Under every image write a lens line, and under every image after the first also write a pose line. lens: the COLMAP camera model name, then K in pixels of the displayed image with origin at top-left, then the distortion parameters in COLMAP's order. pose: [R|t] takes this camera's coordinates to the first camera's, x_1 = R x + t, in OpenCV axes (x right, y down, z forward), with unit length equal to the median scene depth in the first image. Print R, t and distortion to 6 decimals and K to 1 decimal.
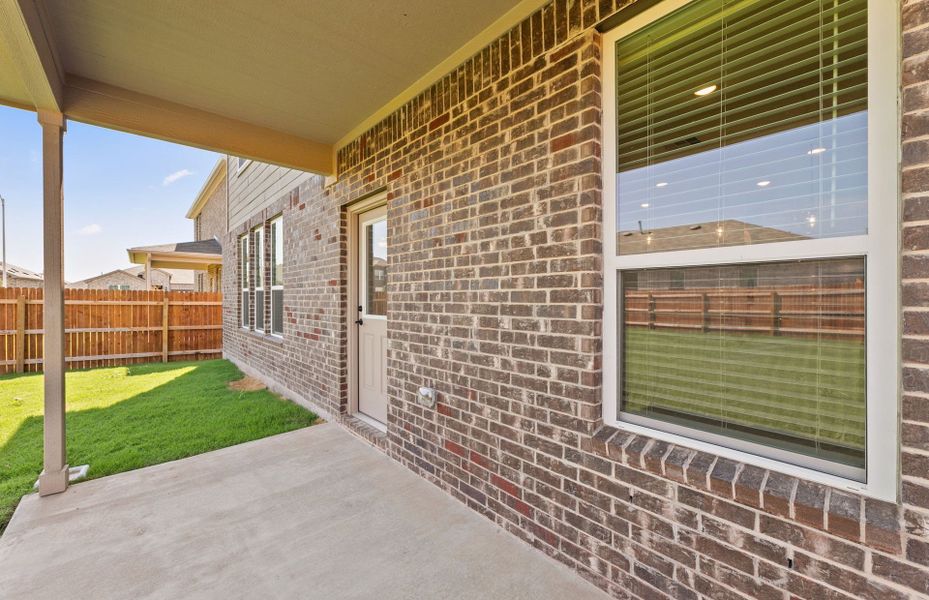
lens RADIAL K [[377.0, 0, 464.5], [0, 377.0, 300.0], [0, 0, 1]] dist [-0.000871, -0.000100]
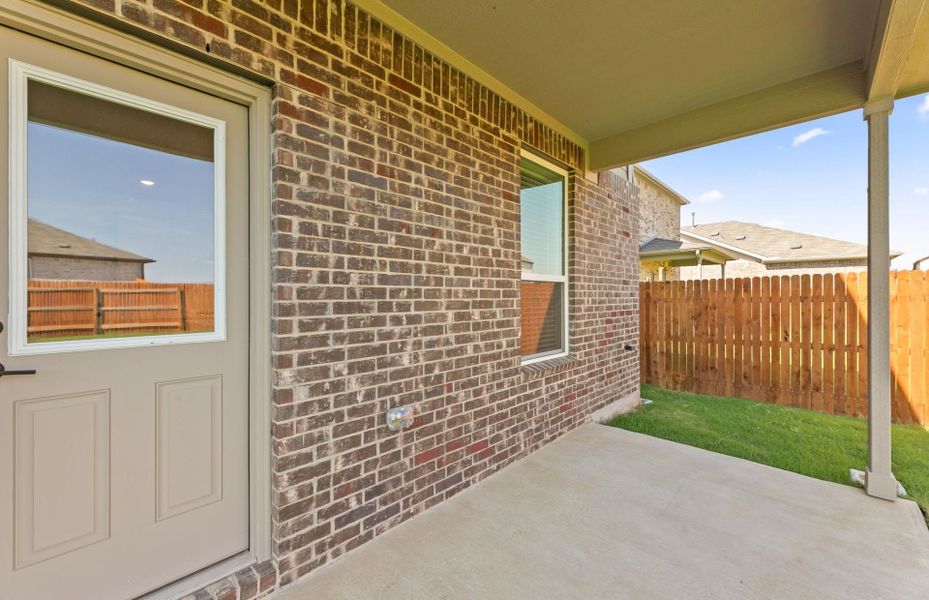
lens RADIAL K [[377.0, 0, 464.5], [0, 377.0, 300.0], [0, 0, 1]] dist [-0.000871, -0.000100]
pose [[-0.095223, -0.003771, 0.995449, -1.019036], [0.011363, 0.999924, 0.004875, 0.004593], [-0.995391, 0.011775, -0.095173, 1.055267]]
